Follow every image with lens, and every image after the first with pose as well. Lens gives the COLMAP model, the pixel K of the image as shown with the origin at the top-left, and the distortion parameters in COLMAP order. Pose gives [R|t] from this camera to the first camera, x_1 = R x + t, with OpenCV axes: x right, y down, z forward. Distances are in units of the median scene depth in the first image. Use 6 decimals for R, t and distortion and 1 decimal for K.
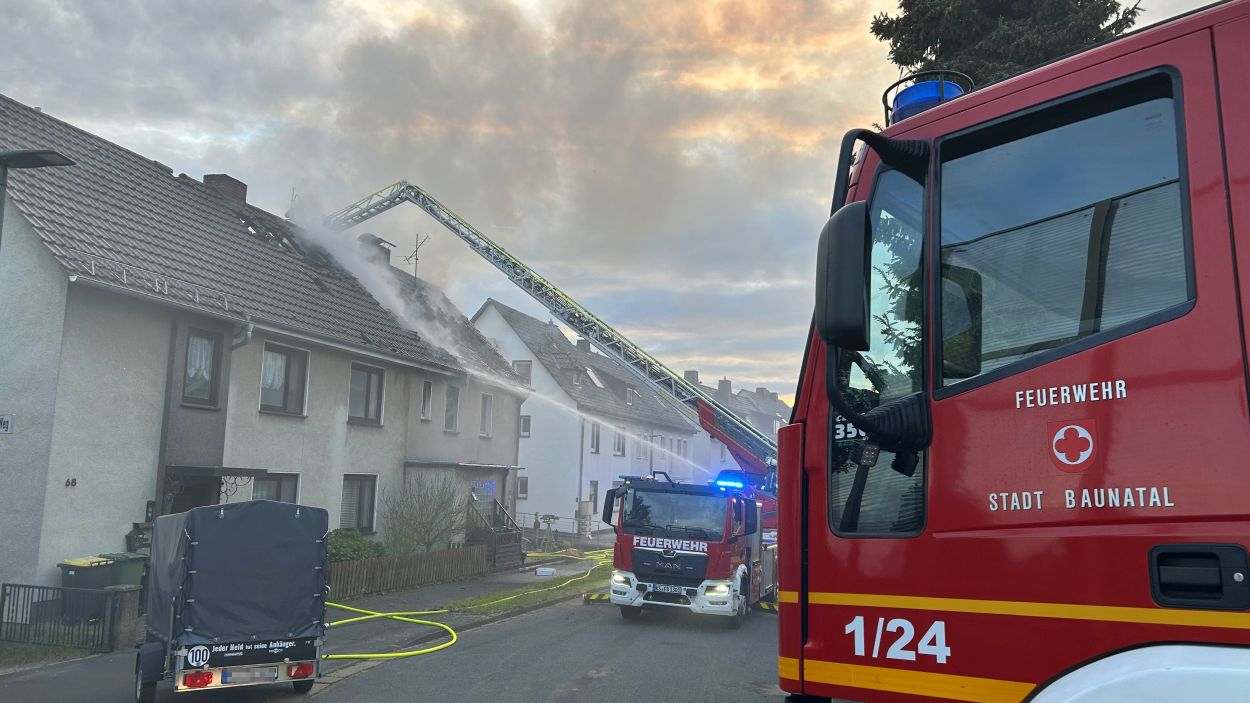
lens RADIAL K [[936.5, 0, 615.9], [0, 936.5, 353.5], [0, 0, 1]] dist [0.087566, -0.096047]
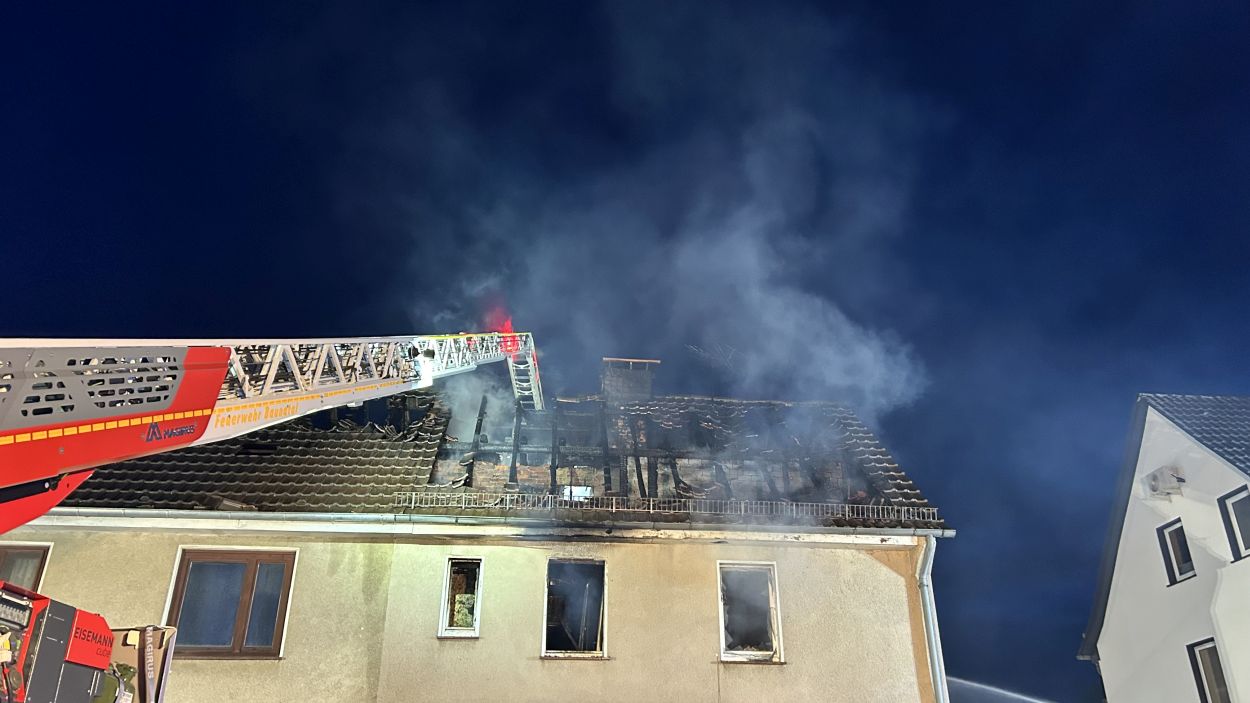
lens RADIAL K [[988.9, 0, 628.4], [0, 988.9, 312.5], [0, 0, 1]] dist [0.051582, -0.107321]
pose [[0.374425, -0.479930, -0.793393, 0.412145], [0.140181, 0.875098, -0.463198, 0.223399], [0.916600, 0.062214, 0.394936, 1.106027]]
